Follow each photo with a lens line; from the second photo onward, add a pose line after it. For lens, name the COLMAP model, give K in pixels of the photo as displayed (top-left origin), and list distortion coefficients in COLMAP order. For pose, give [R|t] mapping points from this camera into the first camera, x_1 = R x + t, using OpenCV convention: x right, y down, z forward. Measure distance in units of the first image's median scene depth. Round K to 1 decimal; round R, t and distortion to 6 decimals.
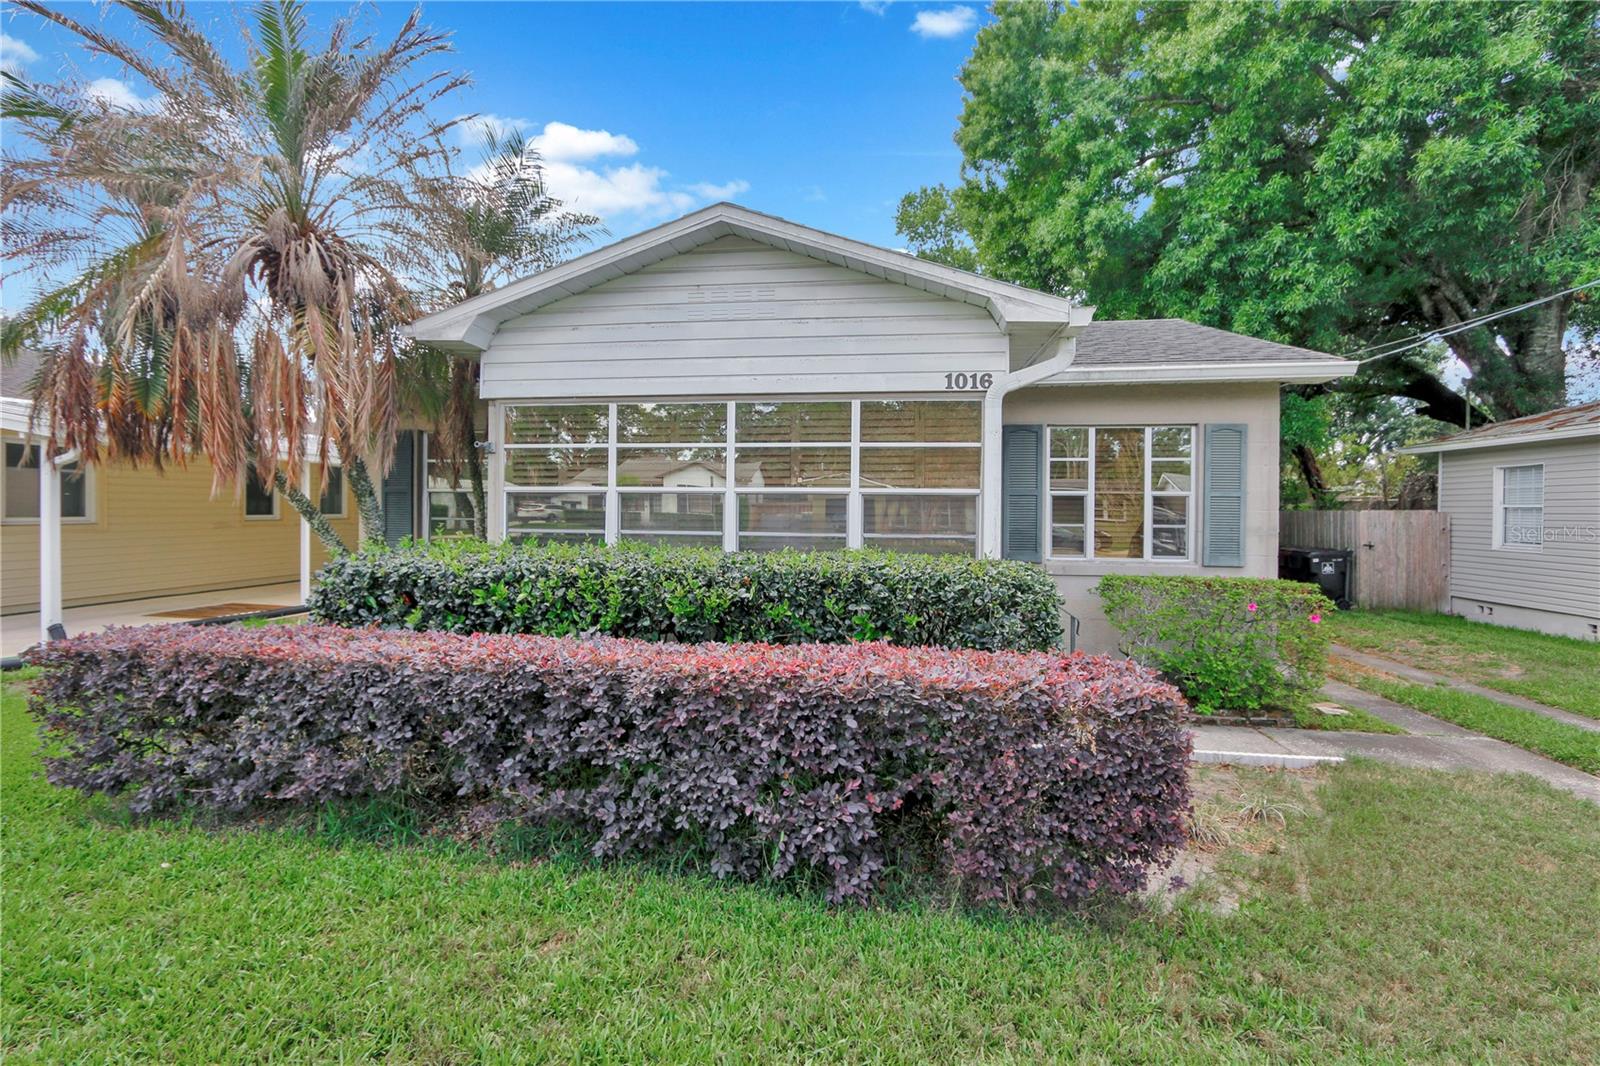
lens RADIAL K [[764.8, 0, 784.8], [0, 764.8, 495.5], [0, 0, 1]] dist [-0.015824, -0.000048]
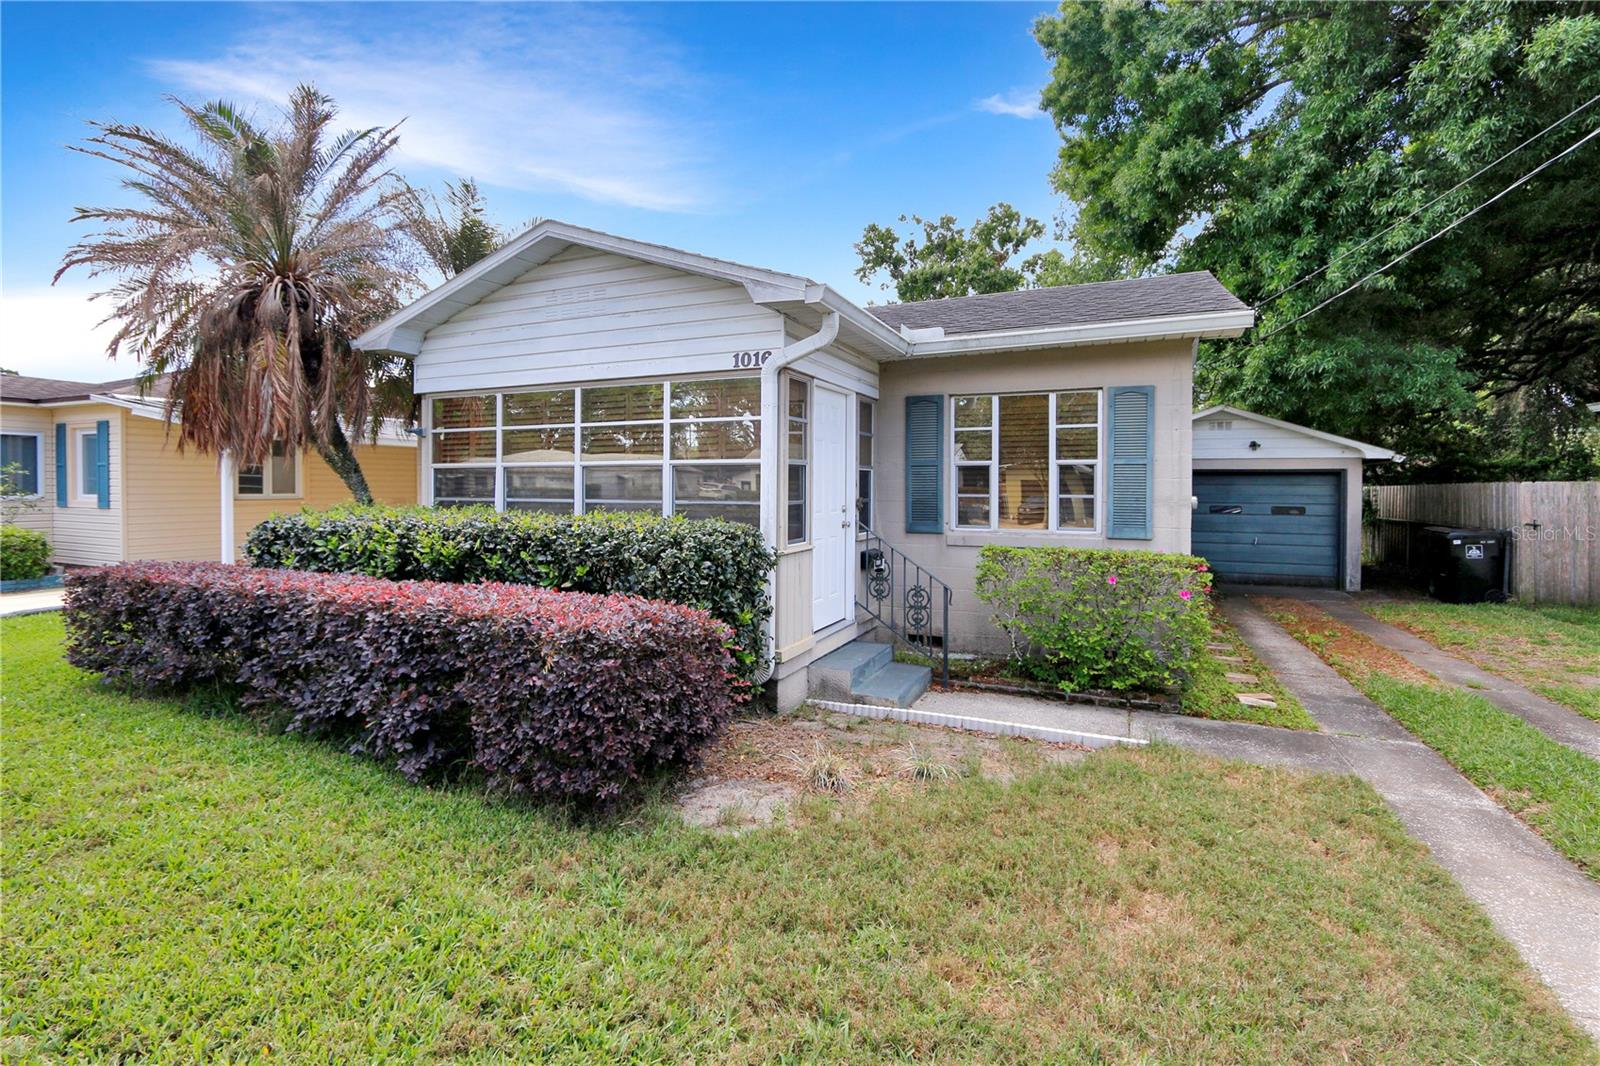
lens RADIAL K [[764.8, 0, 787.8], [0, 764.8, 481.7], [0, 0, 1]] dist [-0.015824, -0.000048]
pose [[0.957782, -0.008151, -0.287380, 0.428891], [0.010113, 0.999935, 0.005346, 0.012670], [0.287318, -0.008027, 0.957802, -0.017082]]
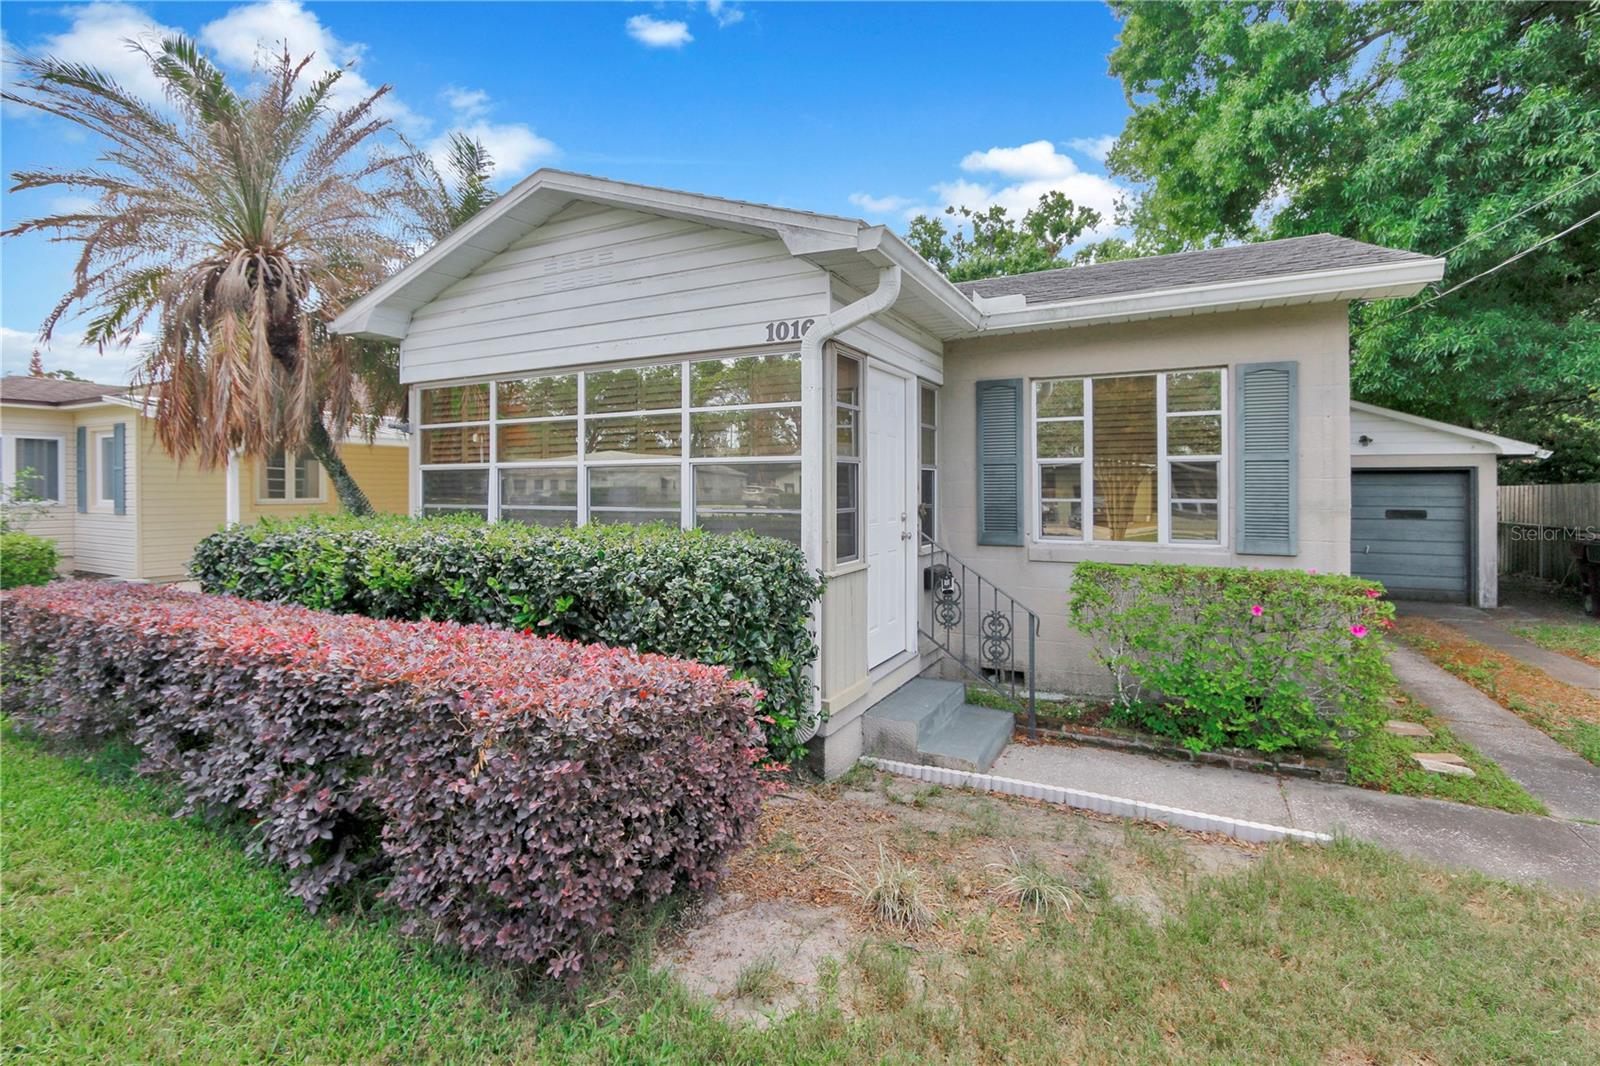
lens RADIAL K [[764.8, 0, 785.4], [0, 764.8, 476.8], [0, 0, 1]] dist [-0.015824, -0.000048]
pose [[0.938596, -0.015151, -0.344686, 0.378525], [0.014669, 0.999884, -0.004005, 0.012552], [0.344707, -0.001297, 0.938709, 0.138438]]
